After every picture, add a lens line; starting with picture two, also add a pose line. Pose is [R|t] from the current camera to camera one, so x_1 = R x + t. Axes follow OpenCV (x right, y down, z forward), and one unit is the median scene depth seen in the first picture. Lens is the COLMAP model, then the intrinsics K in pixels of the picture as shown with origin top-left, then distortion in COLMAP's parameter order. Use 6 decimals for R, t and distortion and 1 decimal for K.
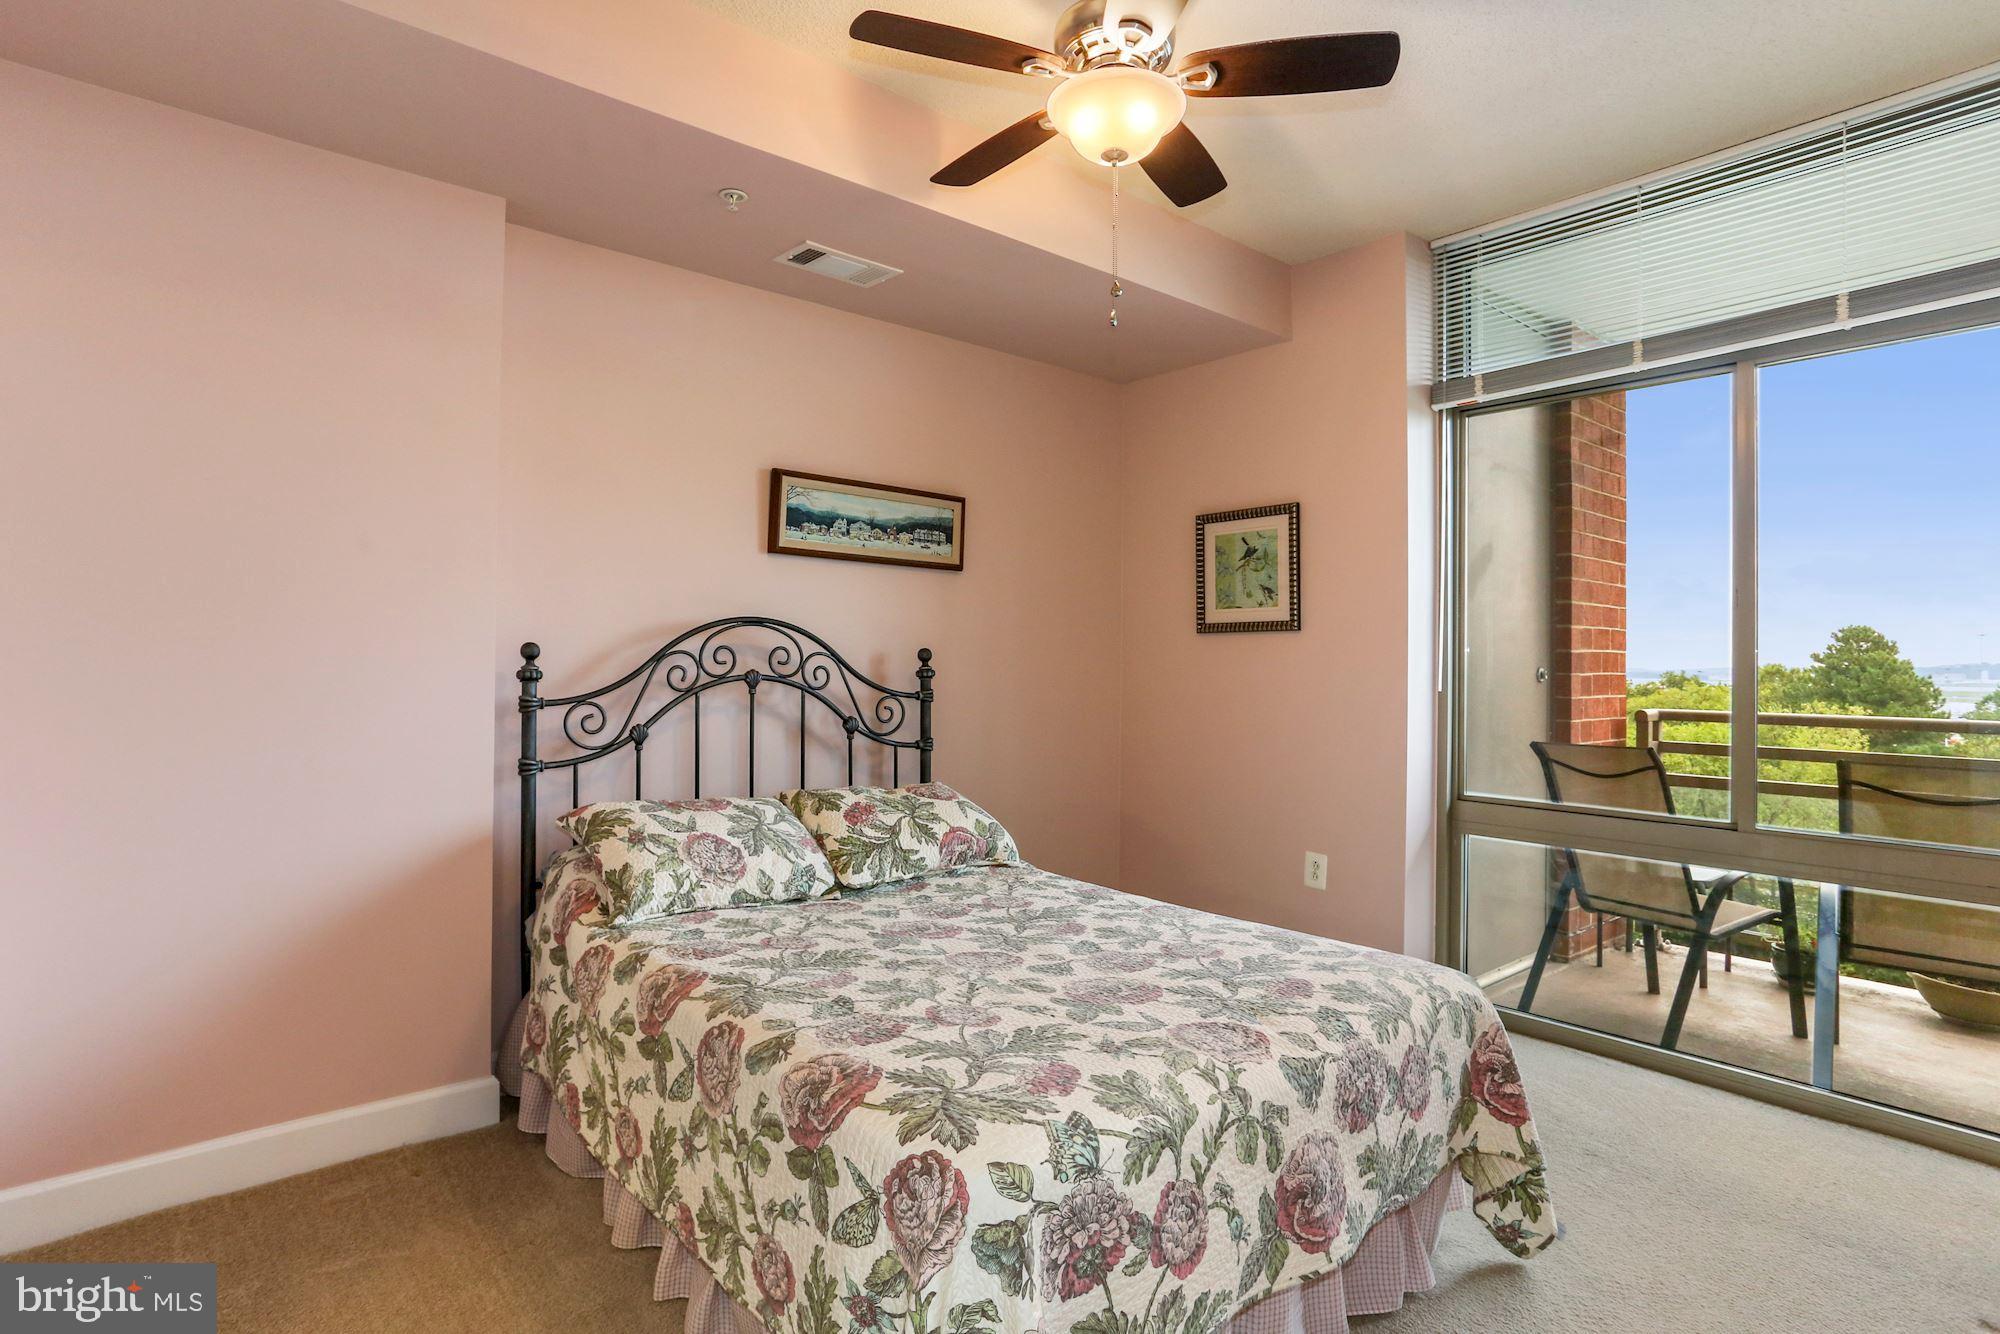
lens RADIAL K [[1021.6, 0, 998.4], [0, 1021.6, 666.4], [0, 0, 1]] dist [-0.060645, 0.046958]
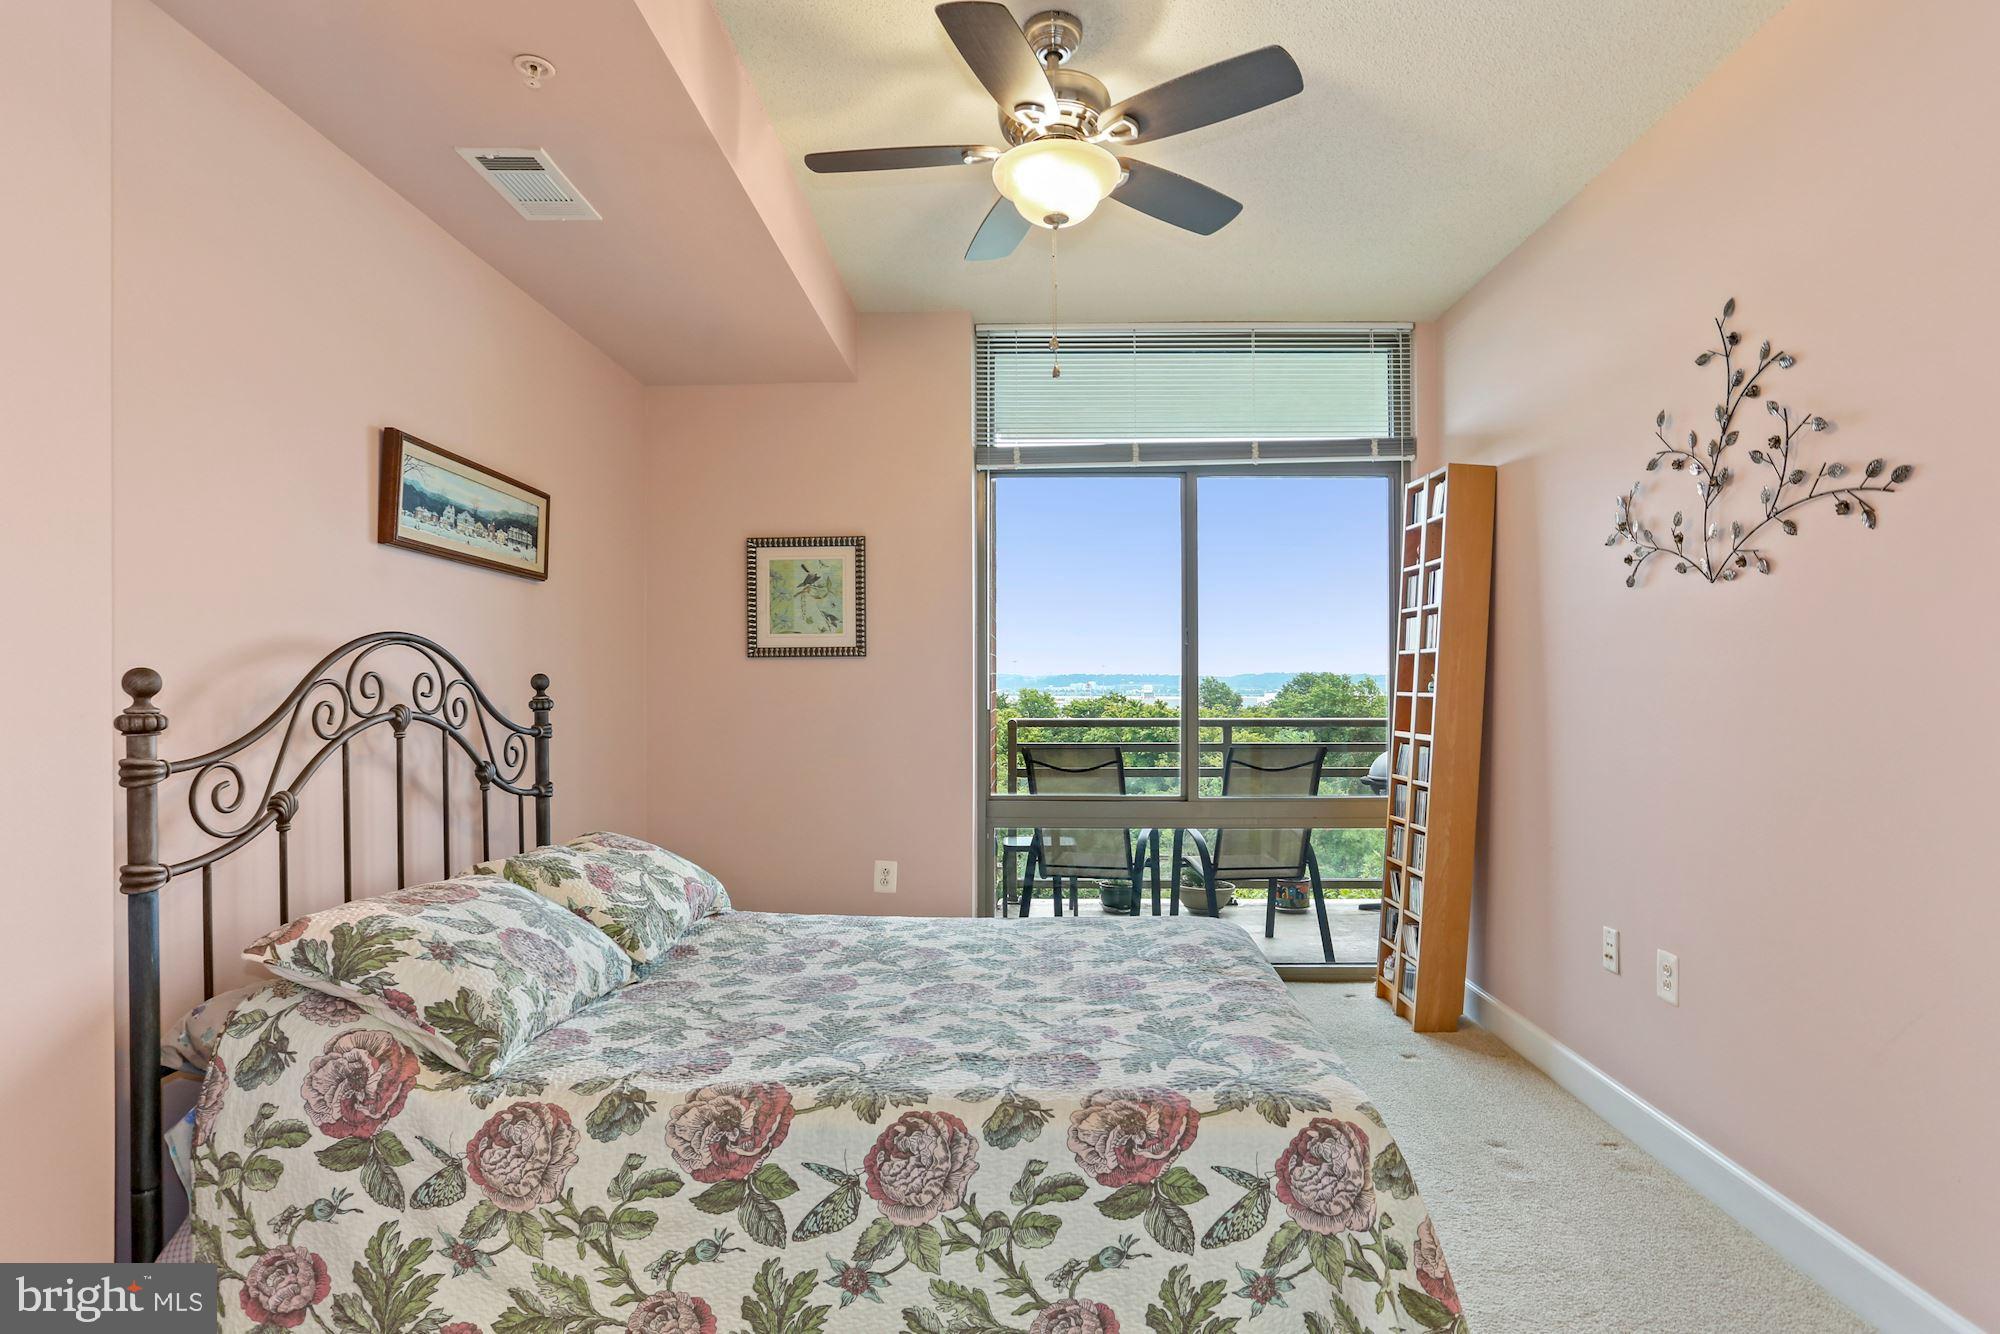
lens RADIAL K [[1013.7, 0, 1000.9], [0, 1013.7, 697.4], [0, 0, 1]] dist [-0.043483, 0.000503]
pose [[0.679436, -0.018668, 0.733497, -0.437584], [0.009379, 0.999816, 0.016758, -0.009416], [-0.733675, -0.004507, 0.679486, 0.187092]]
